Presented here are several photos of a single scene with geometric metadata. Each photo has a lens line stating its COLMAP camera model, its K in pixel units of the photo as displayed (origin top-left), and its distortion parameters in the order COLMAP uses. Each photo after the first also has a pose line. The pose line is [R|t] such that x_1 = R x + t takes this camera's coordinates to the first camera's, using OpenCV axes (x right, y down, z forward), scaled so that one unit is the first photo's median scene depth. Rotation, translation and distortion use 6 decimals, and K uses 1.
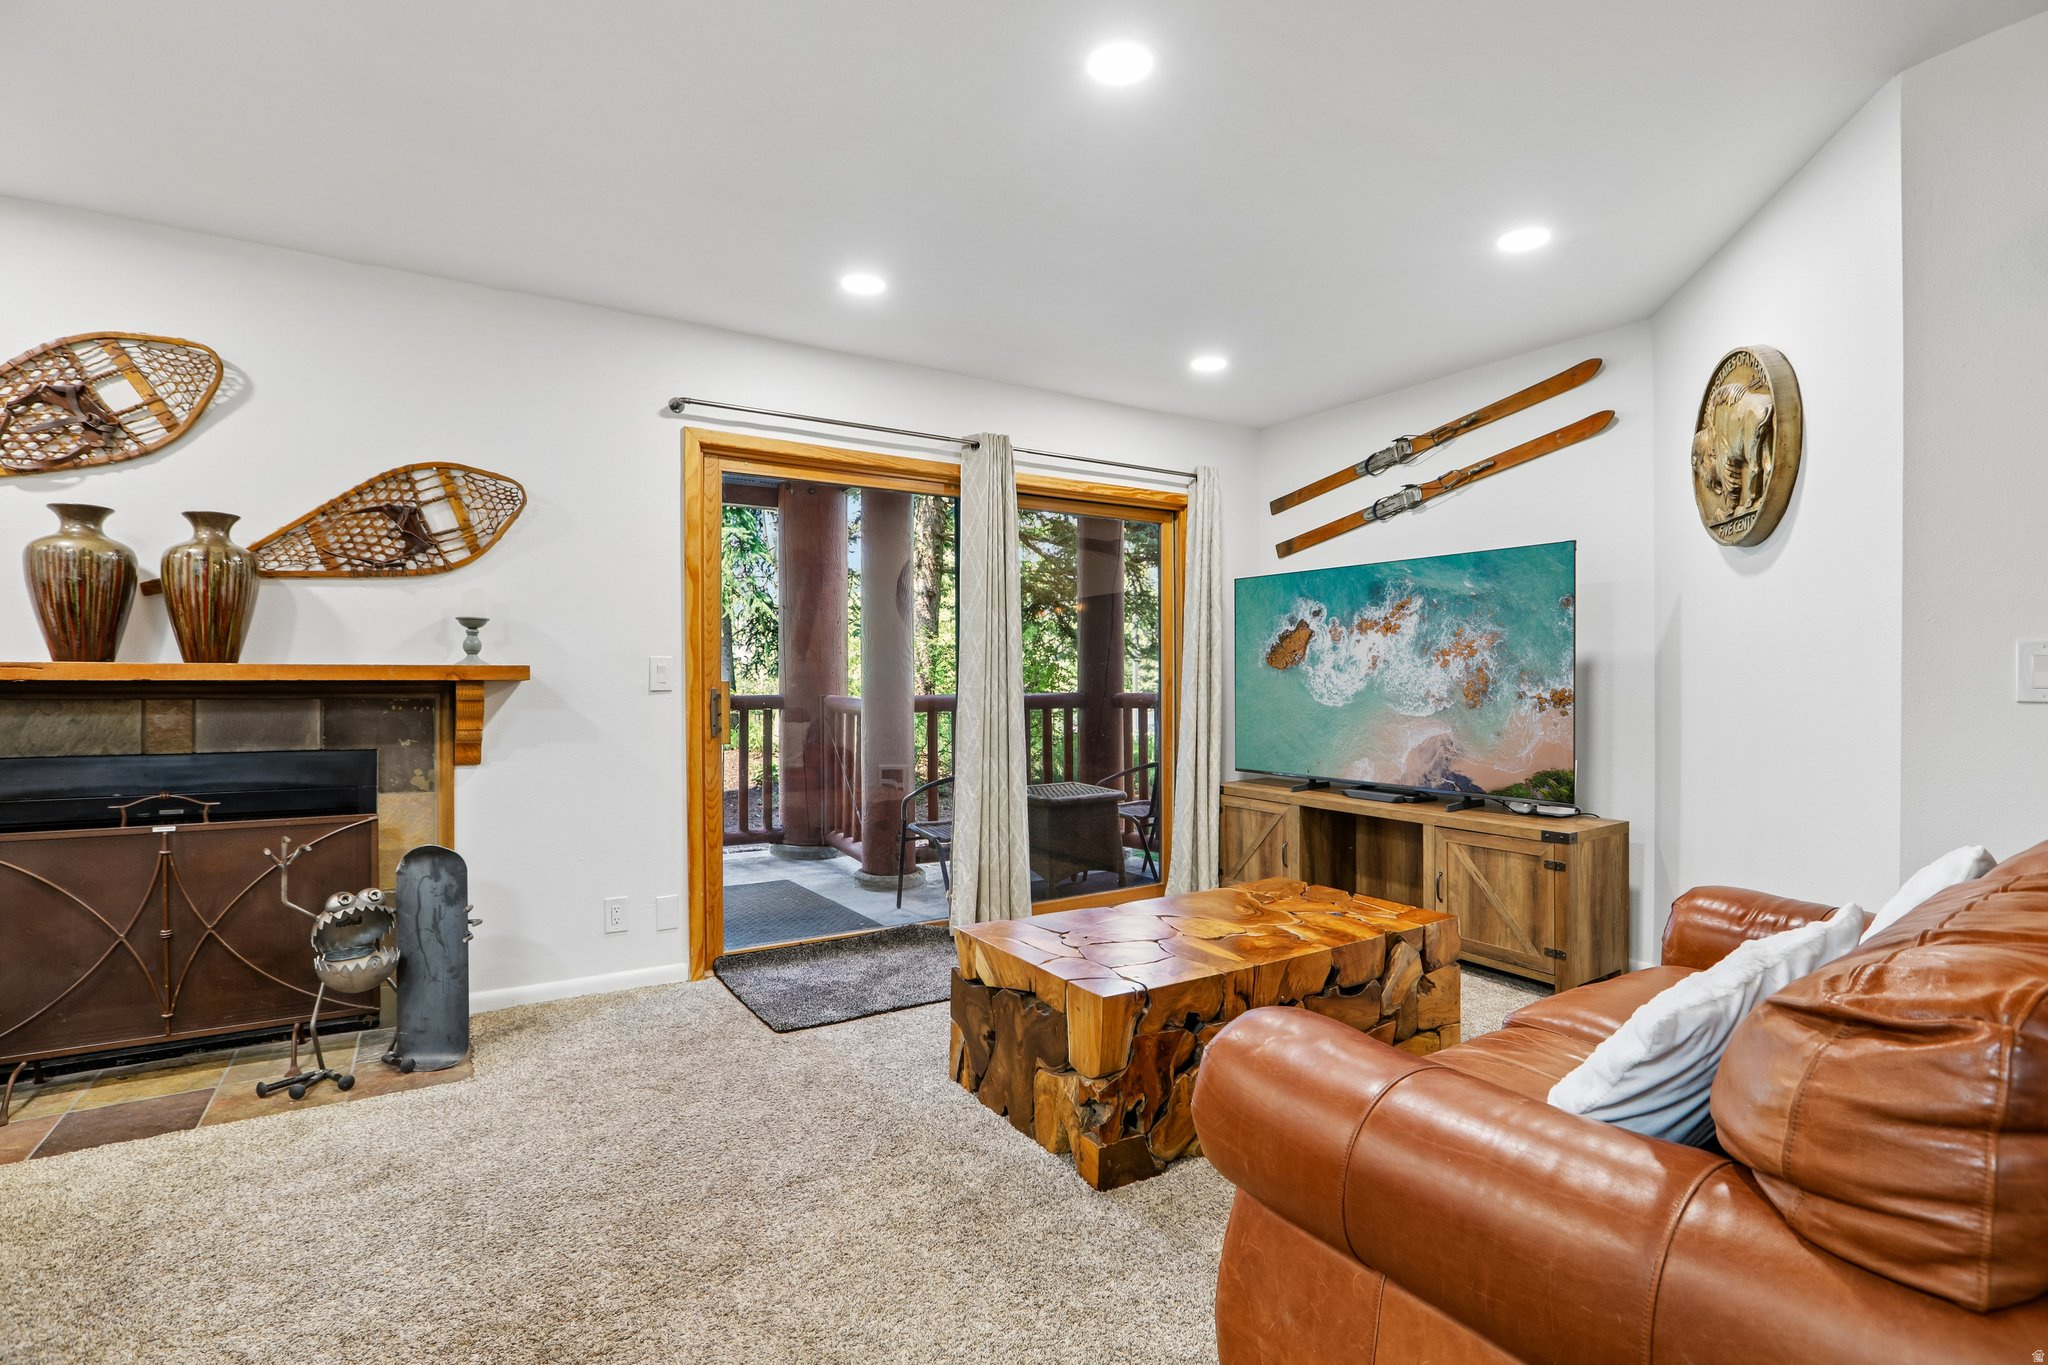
lens RADIAL K [[956.1, 0, 1023.6], [0, 956.1, 688.5], [0, 0, 1]] dist [-0.014494, 0.001009]
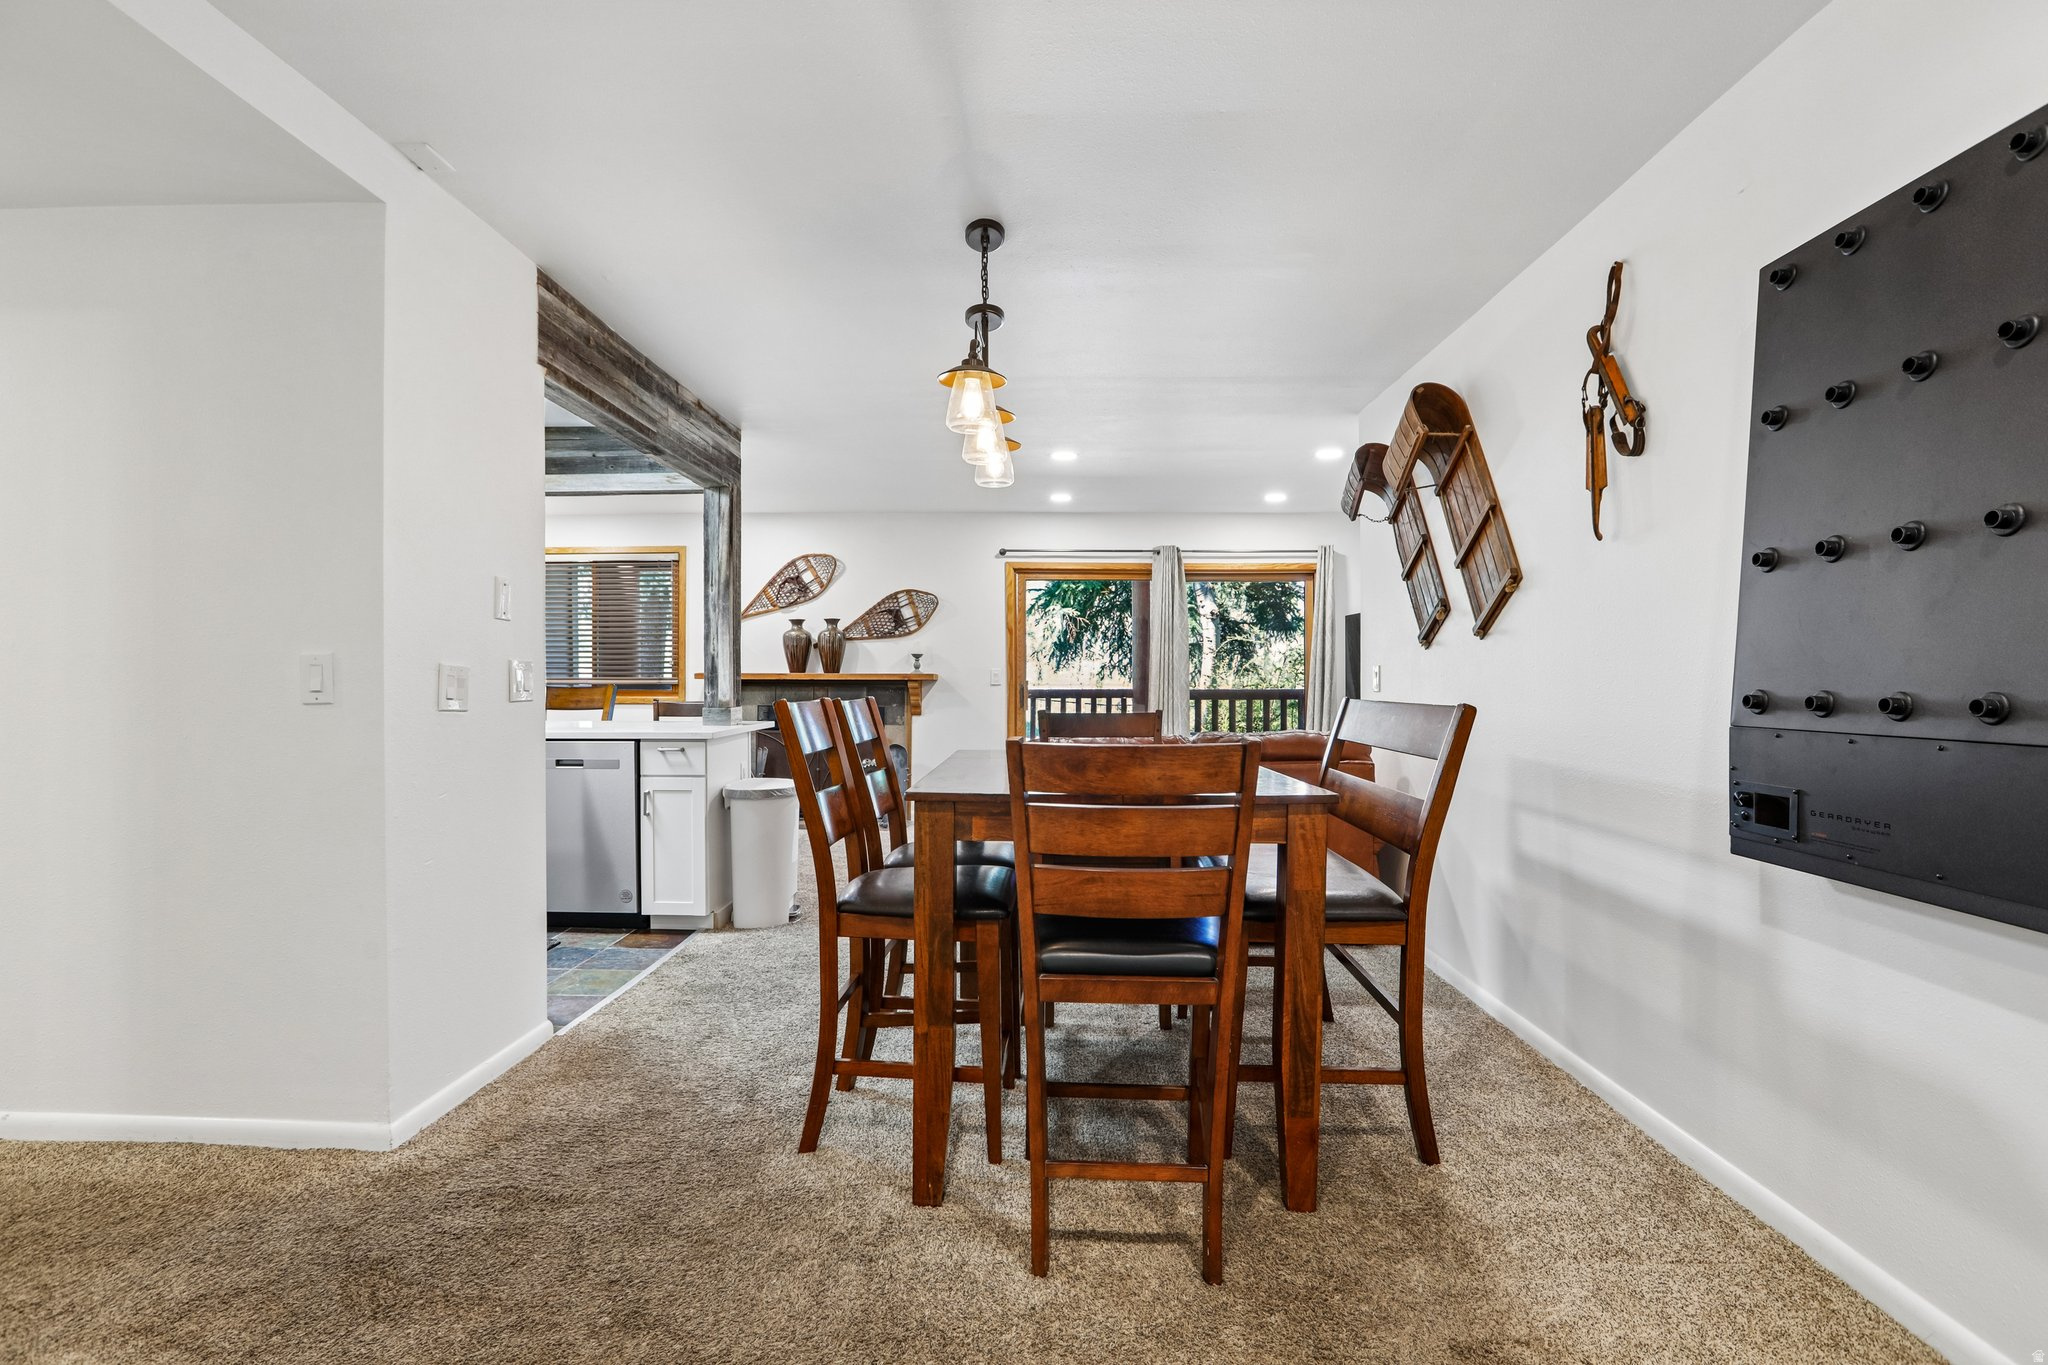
lens RADIAL K [[956.1, 0, 1022.0], [0, 956.1, 682.9], [0, 0, 1]] dist [-0.014494, 0.001009]
pose [[0.838585, 0.013720, -0.544597, 1.024805], [-0.010631, 0.999905, 0.008821, -0.026831], [0.544667, -0.001608, 0.838651, -0.941651]]
